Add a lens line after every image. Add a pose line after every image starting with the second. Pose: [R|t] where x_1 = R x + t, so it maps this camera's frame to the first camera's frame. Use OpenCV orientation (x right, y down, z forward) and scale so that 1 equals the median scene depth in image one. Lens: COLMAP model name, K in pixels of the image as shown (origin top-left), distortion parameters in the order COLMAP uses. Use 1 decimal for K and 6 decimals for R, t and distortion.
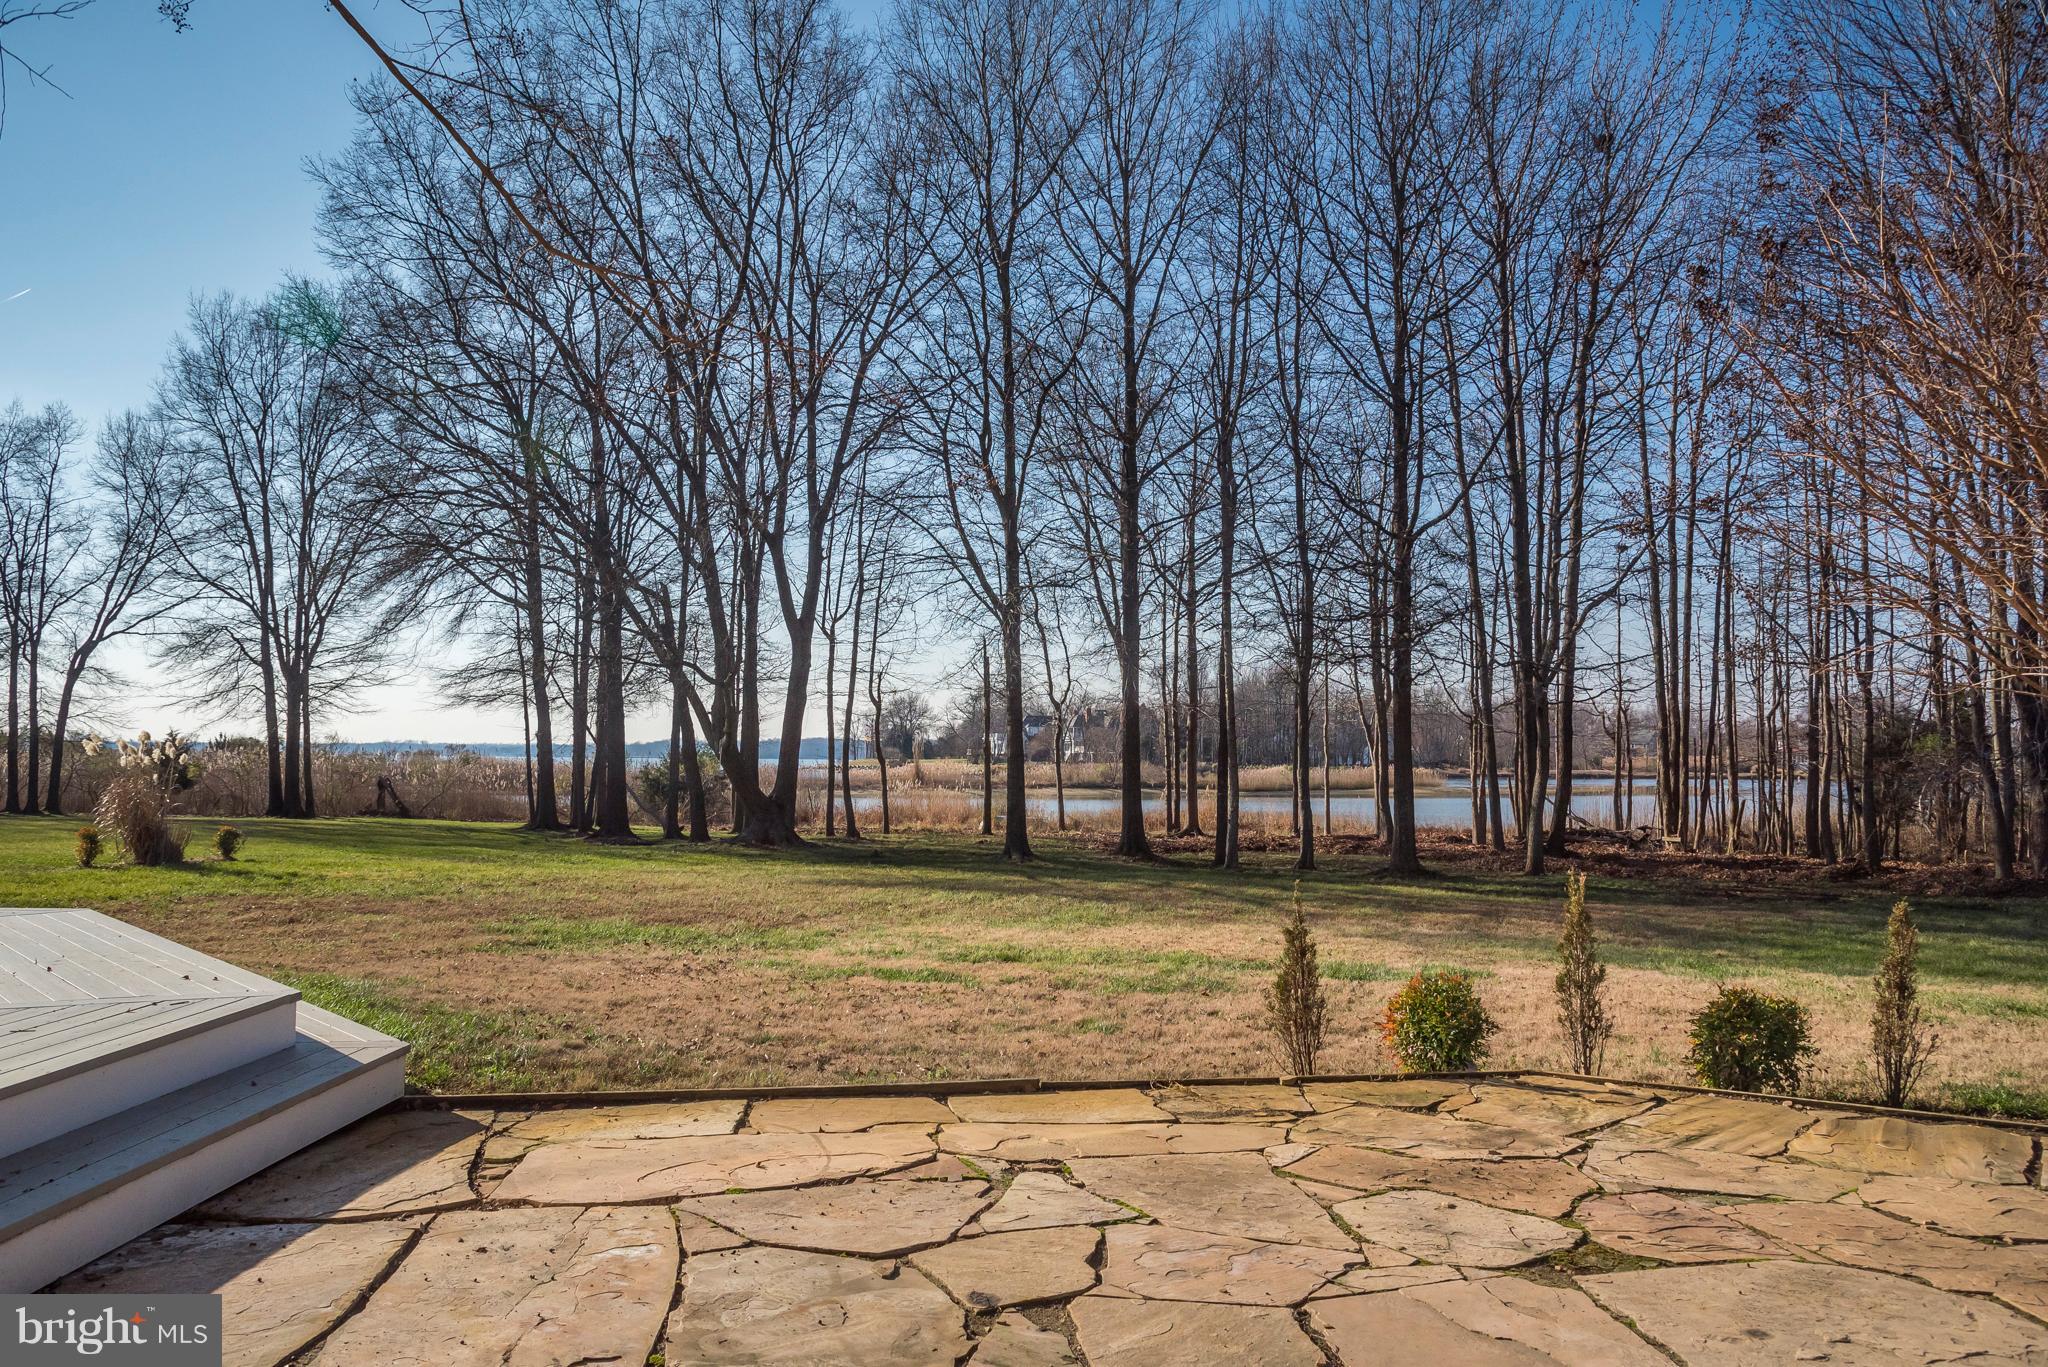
lens RADIAL K [[1507.9, 0, 1021.2], [0, 1507.9, 765.3], [0, 0, 1]] dist [-0.037204, -0.002032]
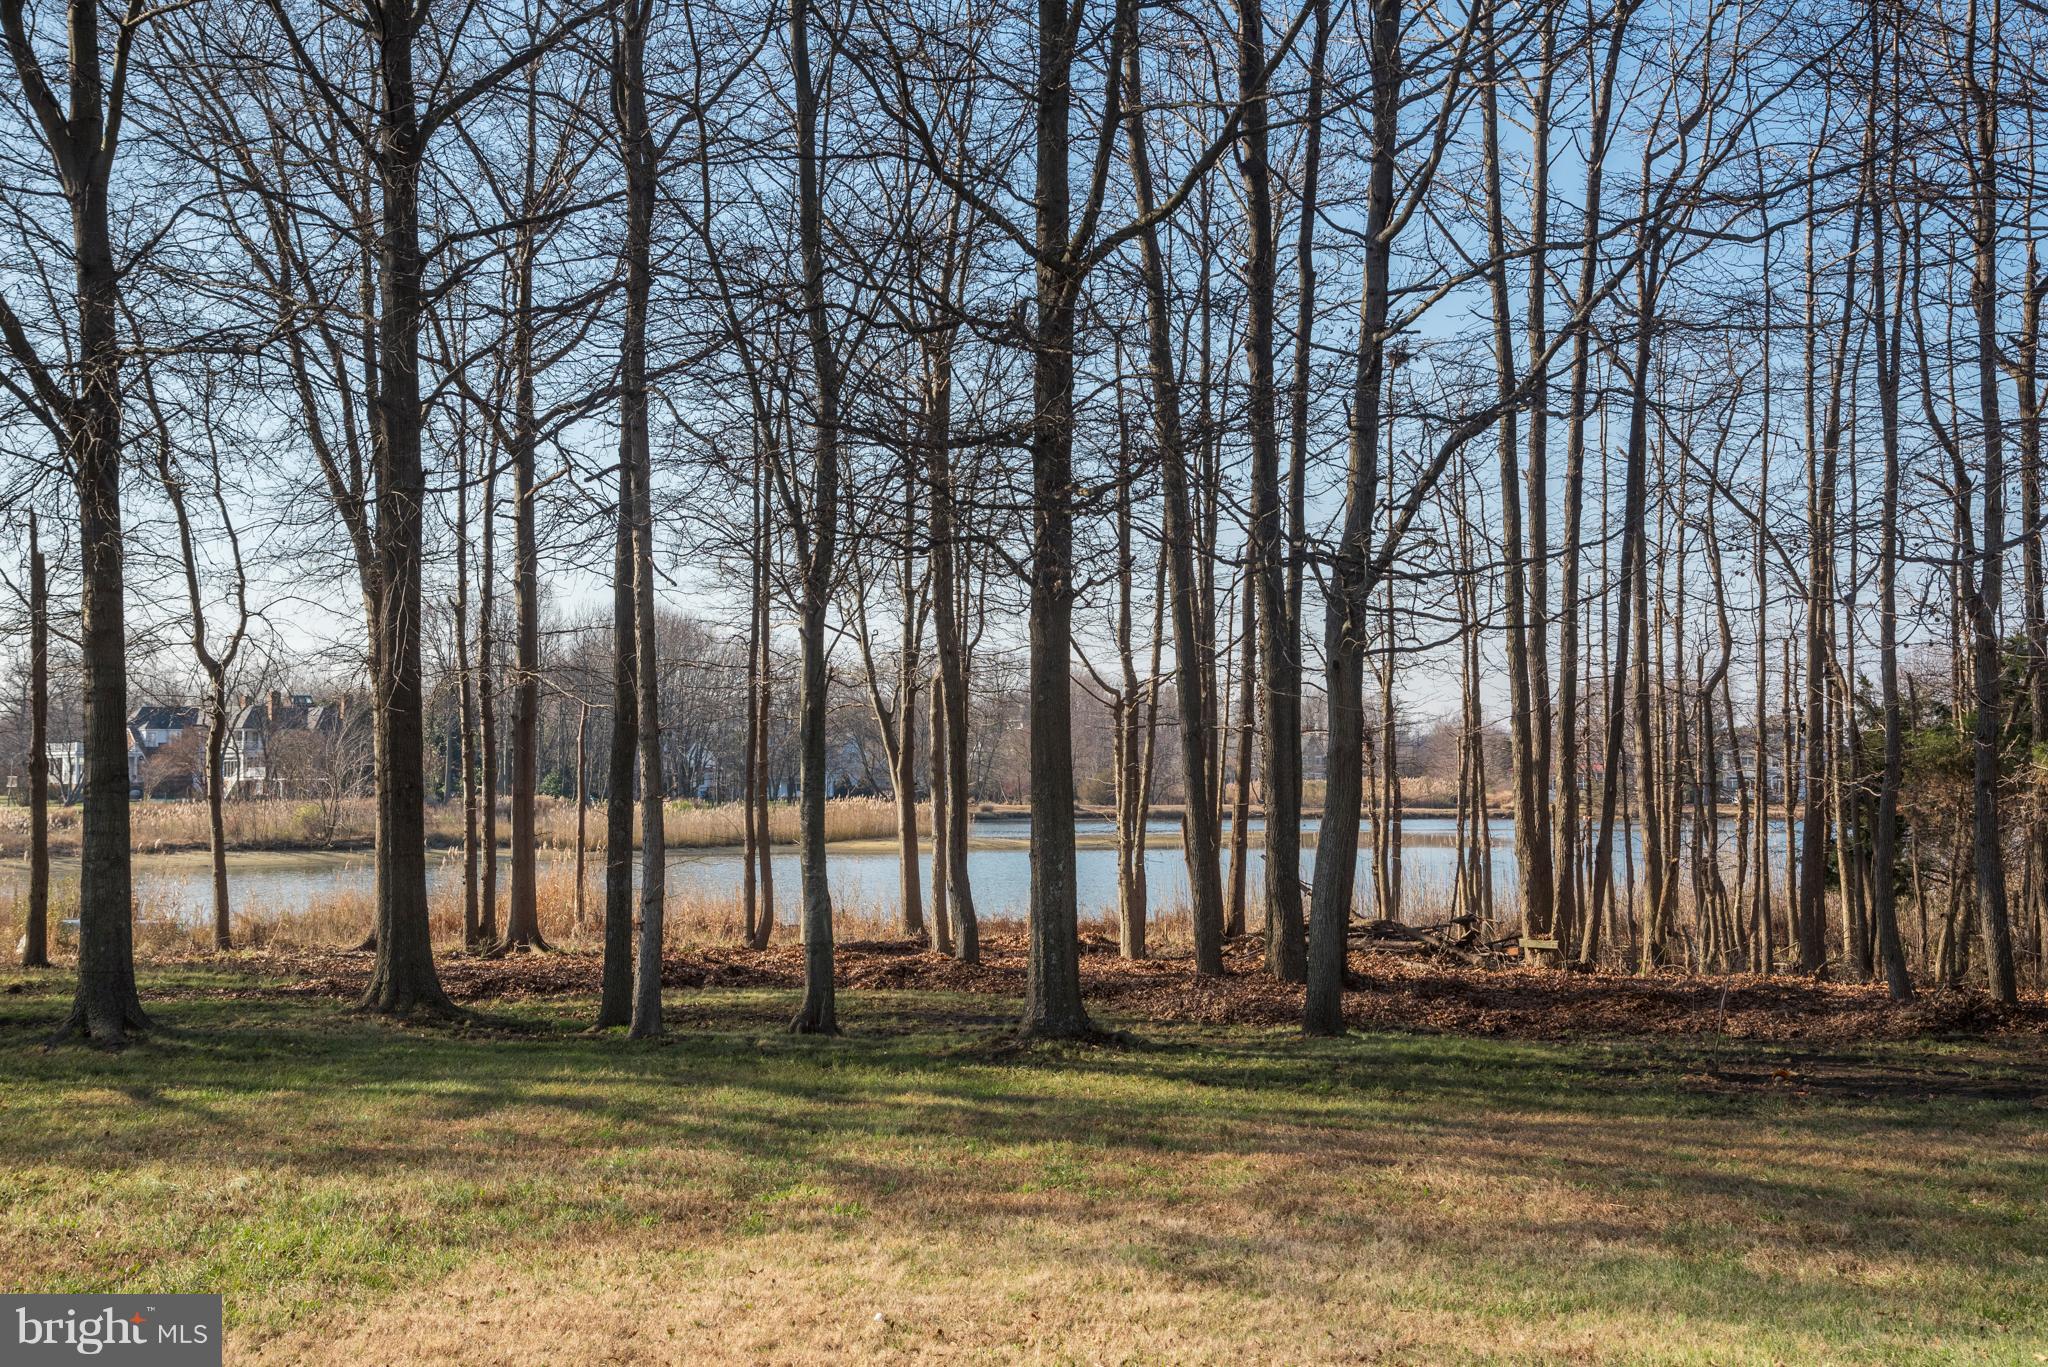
lens RADIAL K [[2821.4, 0, 1024.0], [0, 2821.4, 683.5], [0, 0, 1]] dist [0.014035, 1.289584]
pose [[0.954417, 0.006727, 0.298401, 0.001122], [0.005929, 0.999121, -0.041489, 0.001596], [-0.298418, 0.041367, 0.953539, 0.126110]]
